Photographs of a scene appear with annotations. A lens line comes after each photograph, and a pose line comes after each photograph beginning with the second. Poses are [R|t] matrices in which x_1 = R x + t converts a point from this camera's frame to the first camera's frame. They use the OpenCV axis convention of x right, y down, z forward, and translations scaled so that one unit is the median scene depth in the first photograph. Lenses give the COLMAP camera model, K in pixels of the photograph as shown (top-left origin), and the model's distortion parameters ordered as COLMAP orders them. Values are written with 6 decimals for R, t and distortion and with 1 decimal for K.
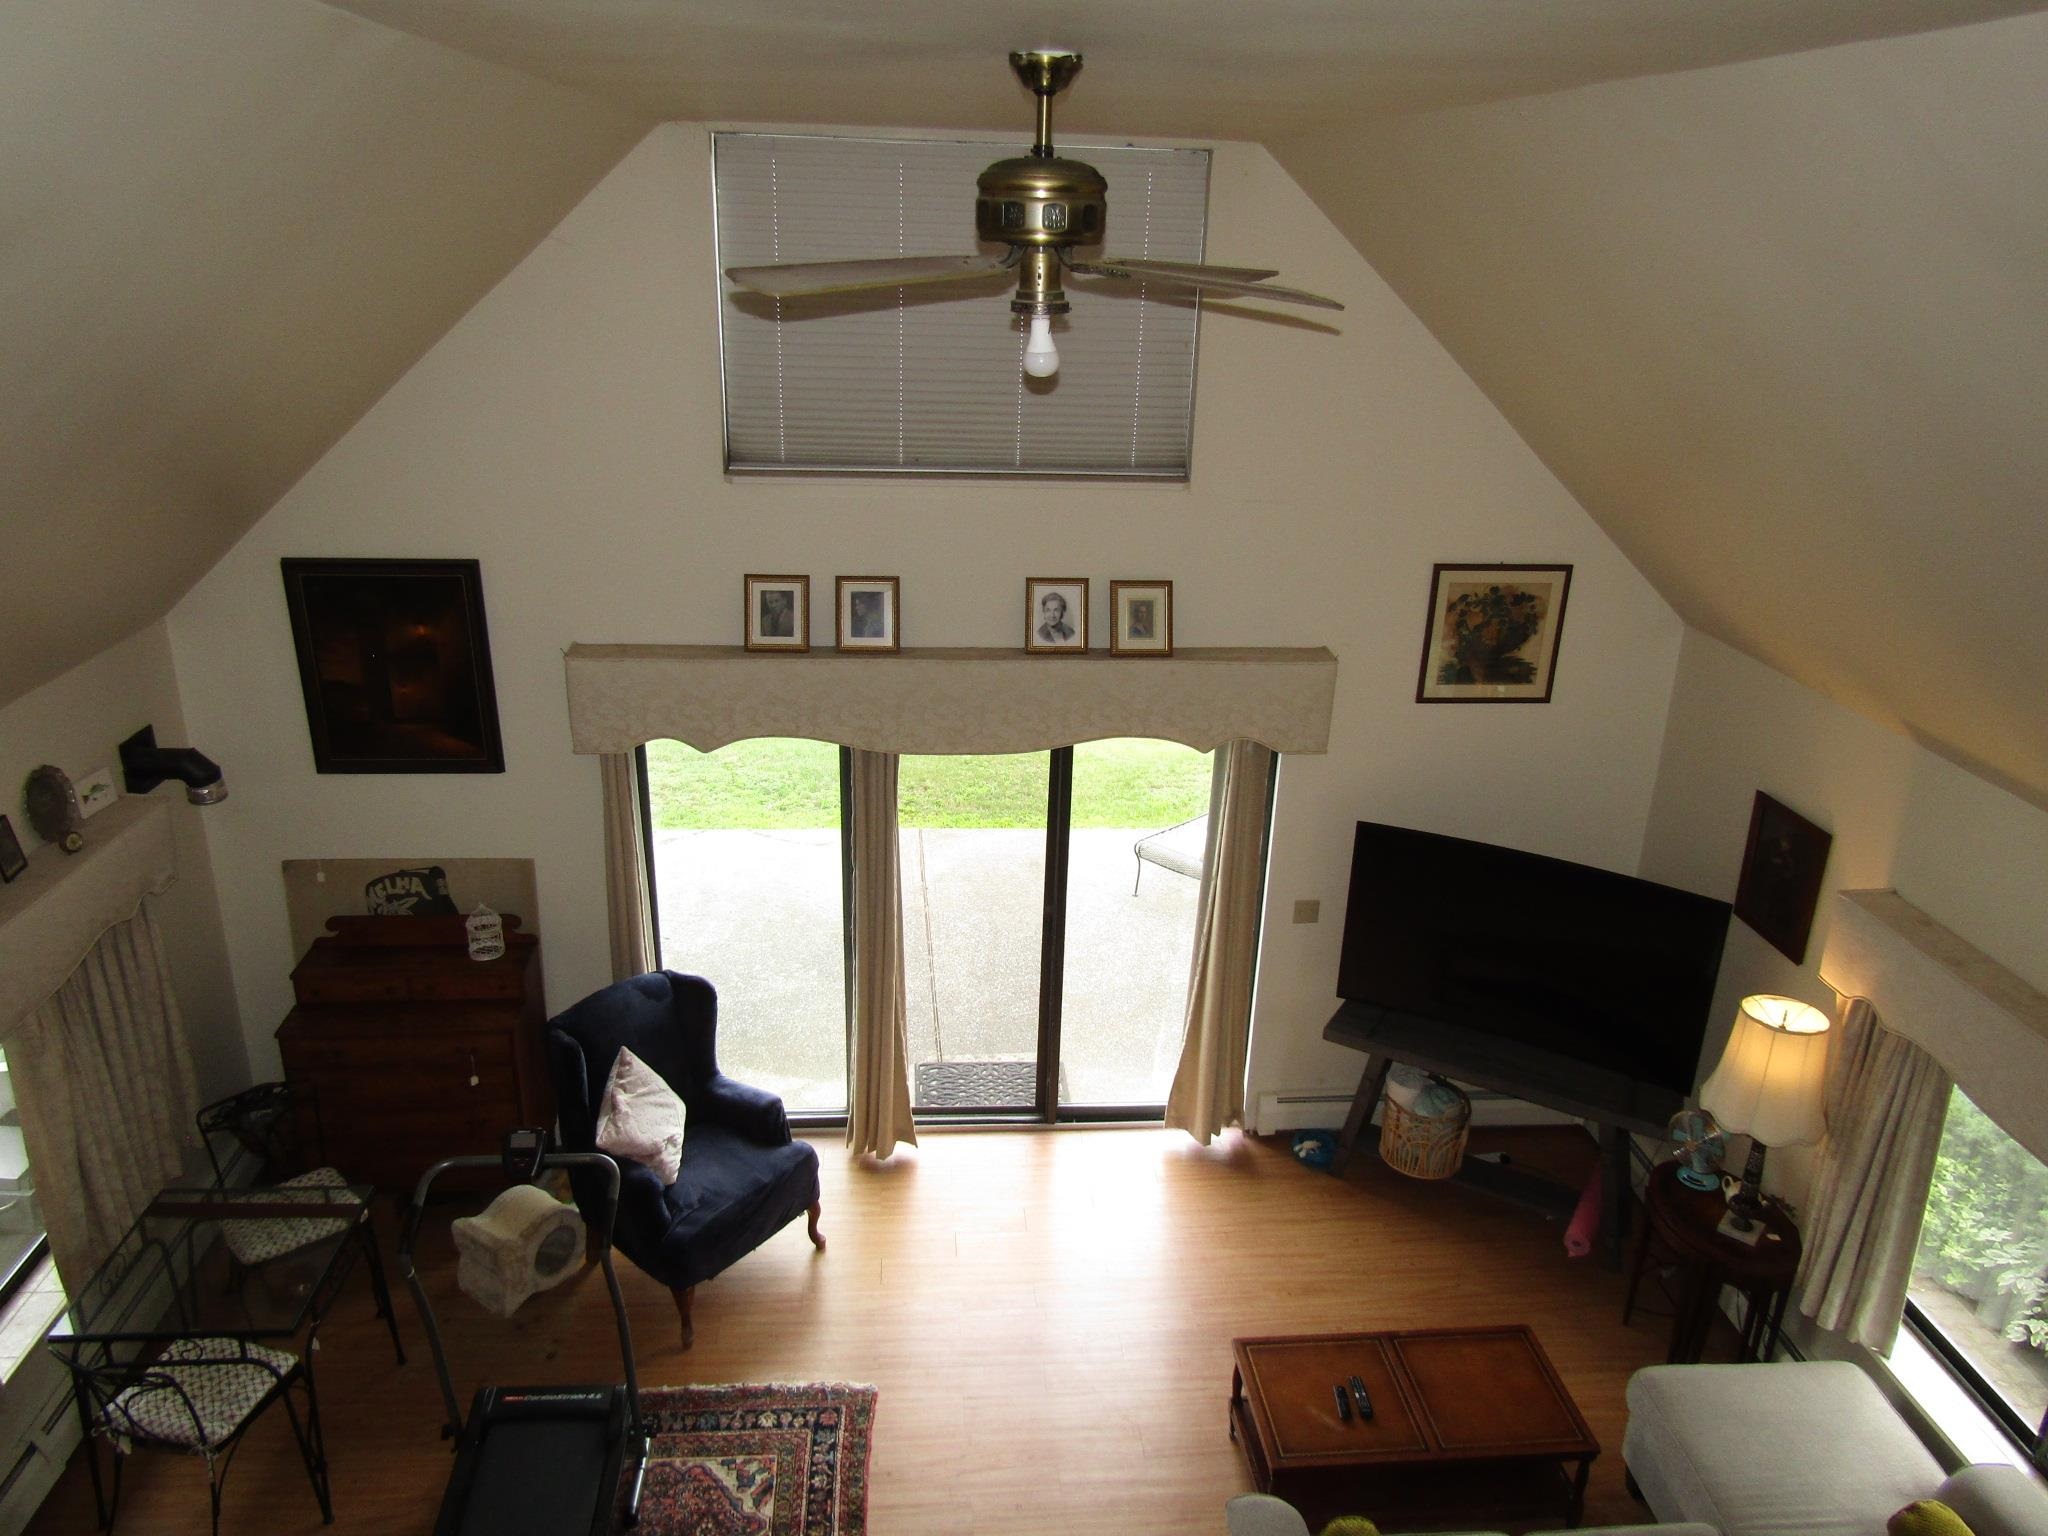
lens RADIAL K [[1444.0, 0, 1024.0], [0, 1444.0, 768.0], [0, 0, 1]] dist [-0.019056, 0.005710]
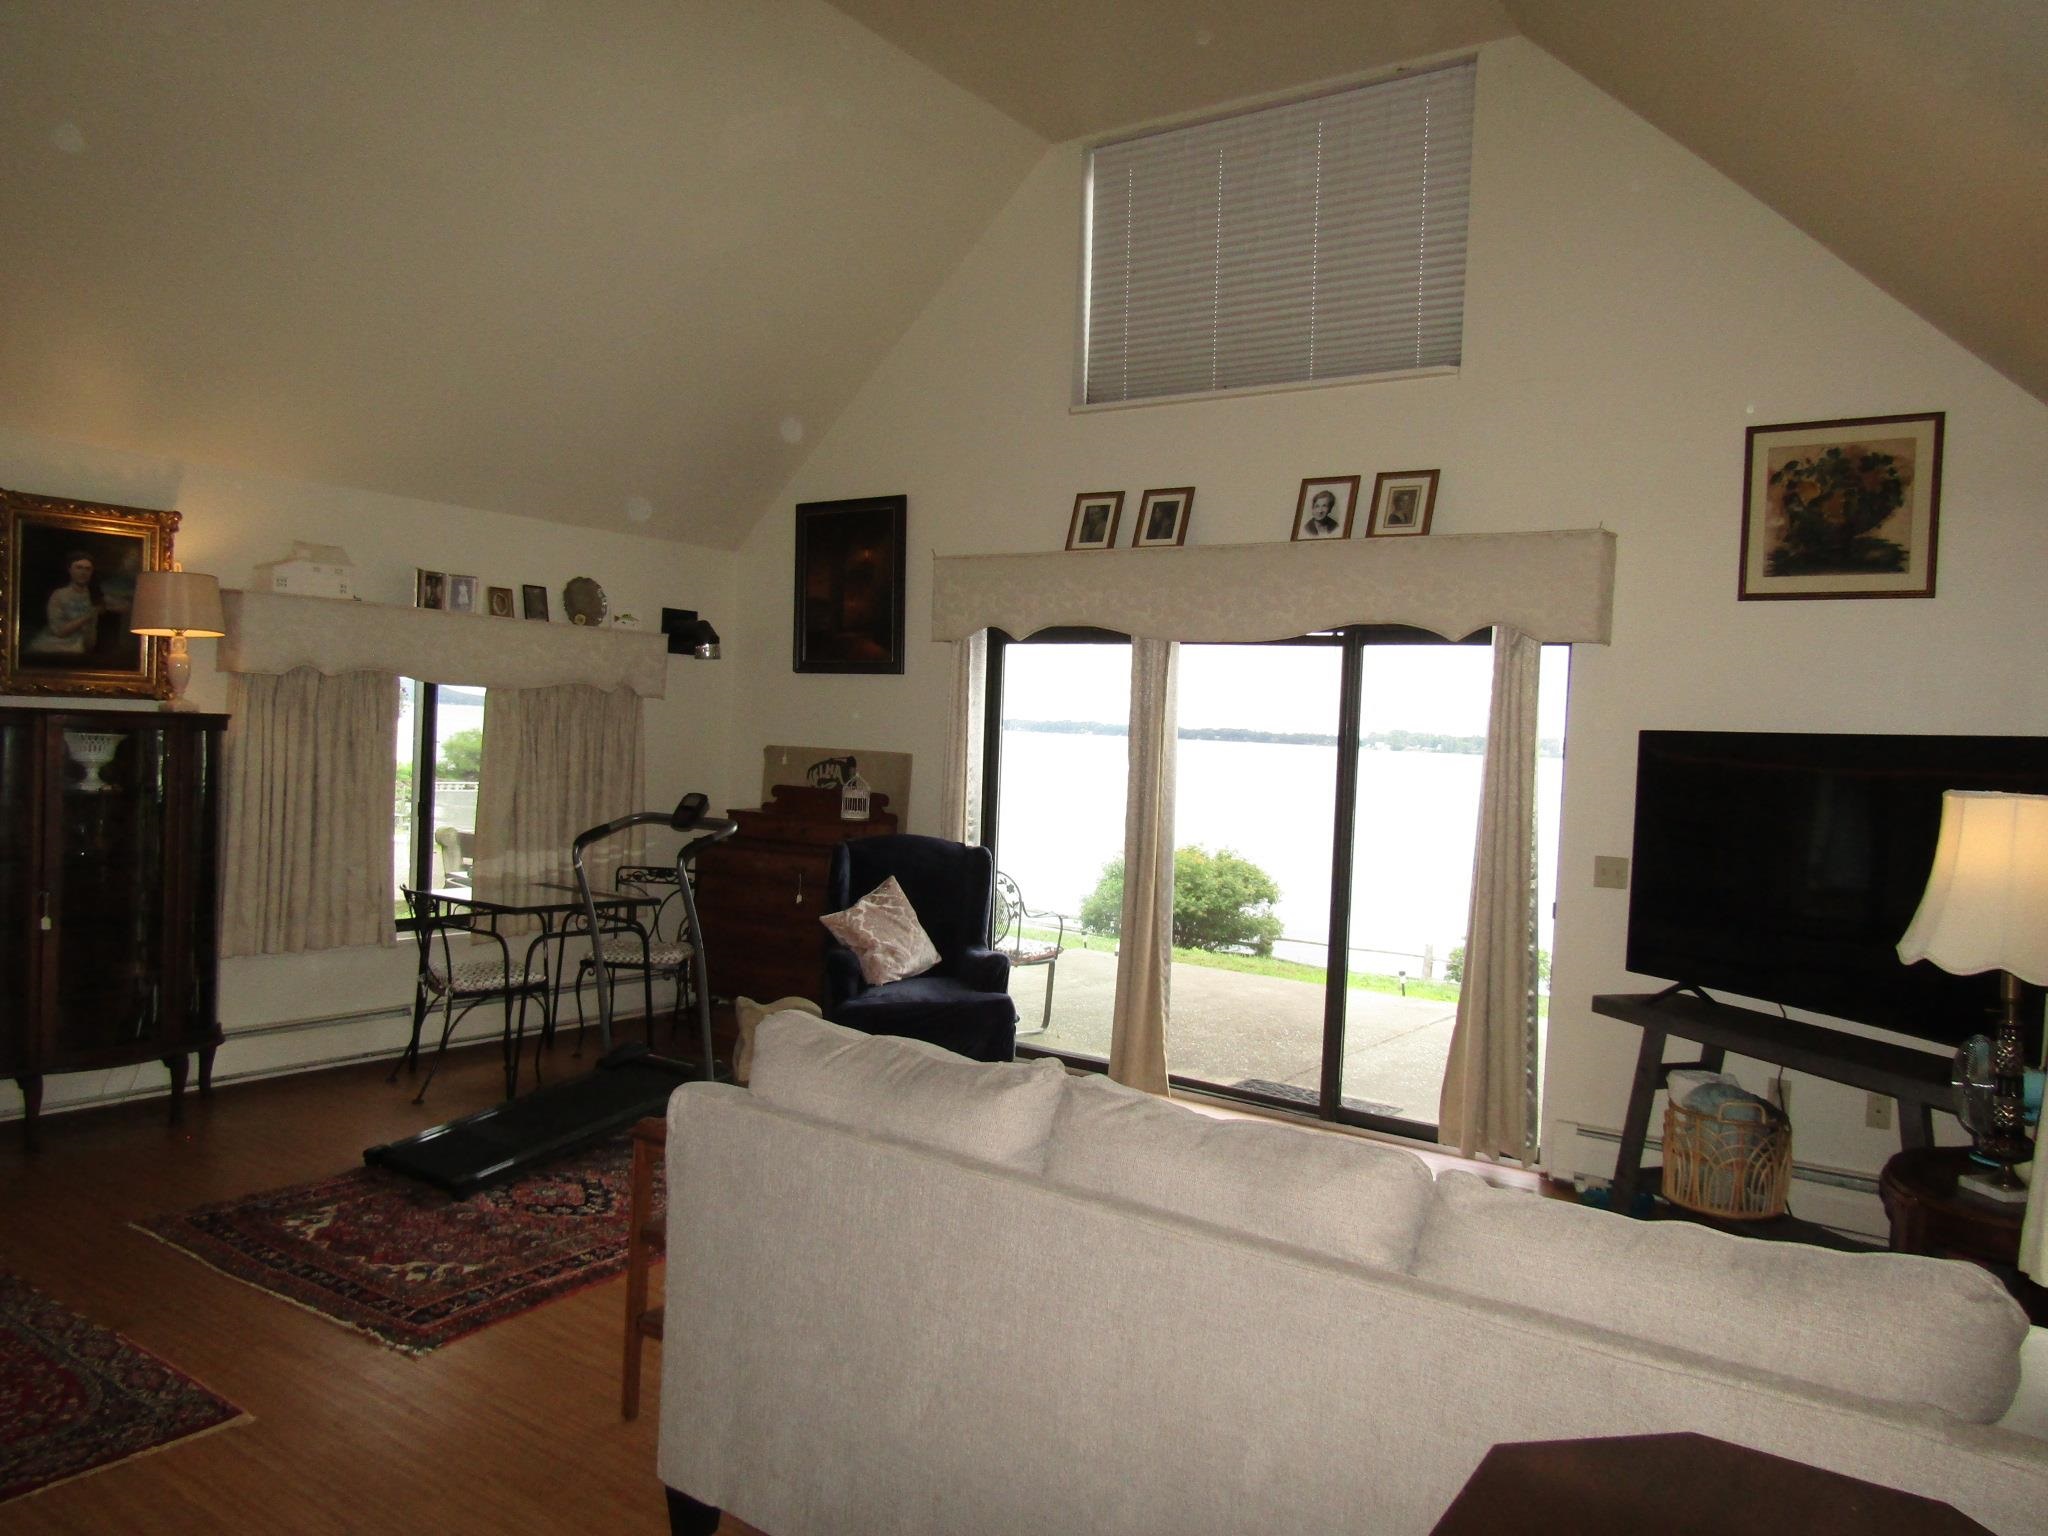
lens RADIAL K [[1444.0, 0, 1024.0], [0, 1444.0, 768.0], [0, 0, 1]] dist [-0.019056, 0.005710]
pose [[0.767718, 0.024349, -0.640325, 0.497975], [-0.248104, 0.932631, -0.262001, 0.368334], [0.590807, 0.360010, 0.722038, 0.206174]]
